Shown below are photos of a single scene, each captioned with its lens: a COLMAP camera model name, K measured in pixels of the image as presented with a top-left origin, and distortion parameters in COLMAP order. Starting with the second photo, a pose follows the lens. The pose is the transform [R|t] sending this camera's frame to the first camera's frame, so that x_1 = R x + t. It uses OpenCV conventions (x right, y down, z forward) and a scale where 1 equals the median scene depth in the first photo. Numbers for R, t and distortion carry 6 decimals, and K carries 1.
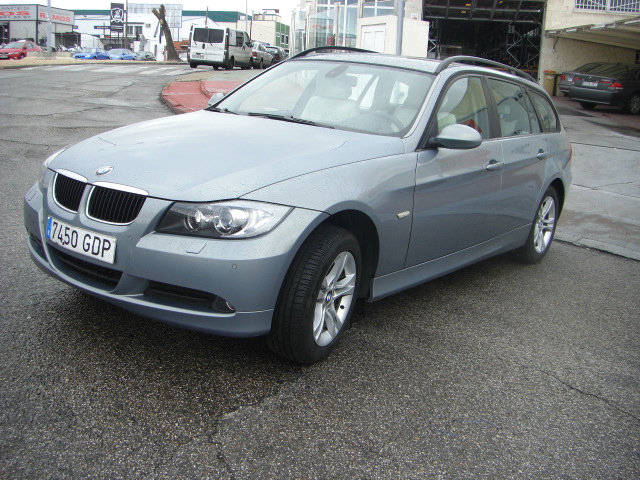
lens RADIAL K [[710.8, 0, 320.0], [0, 710.8, 240.0], [0, 0, 1]] dist [-0.166854, 0.056630]
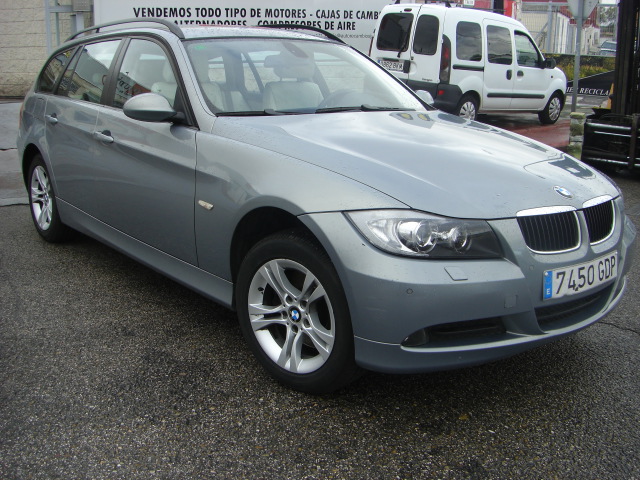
lens RADIAL K [[710.8, 0, 320.0], [0, 710.8, 240.0], [0, 0, 1]] dist [-0.166854, 0.056630]
pose [[0.255321, -0.315942, 0.913779, -1.212904], [0.223855, 0.938740, 0.262024, -0.343173], [-0.940585, 0.137654, 0.310405, 1.047017]]
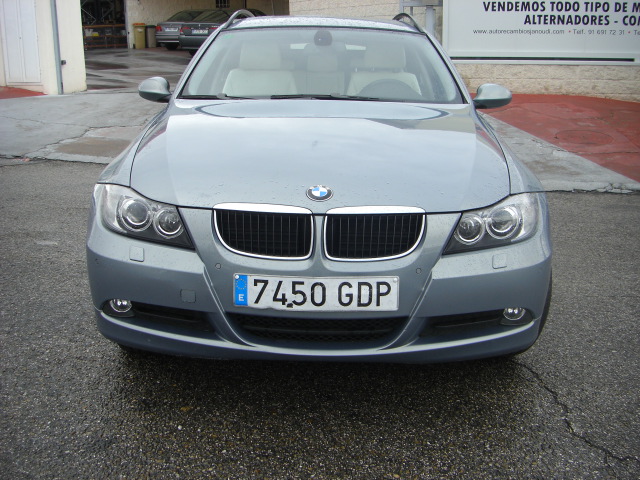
lens RADIAL K [[710.8, 0, 320.0], [0, 710.8, 240.0], [0, 0, 1]] dist [-0.166854, 0.056630]
pose [[0.807304, -0.226752, 0.544834, -0.737719], [0.191675, 0.973931, 0.121323, -0.144089], [-0.558141, 0.006487, 0.829721, 0.396012]]
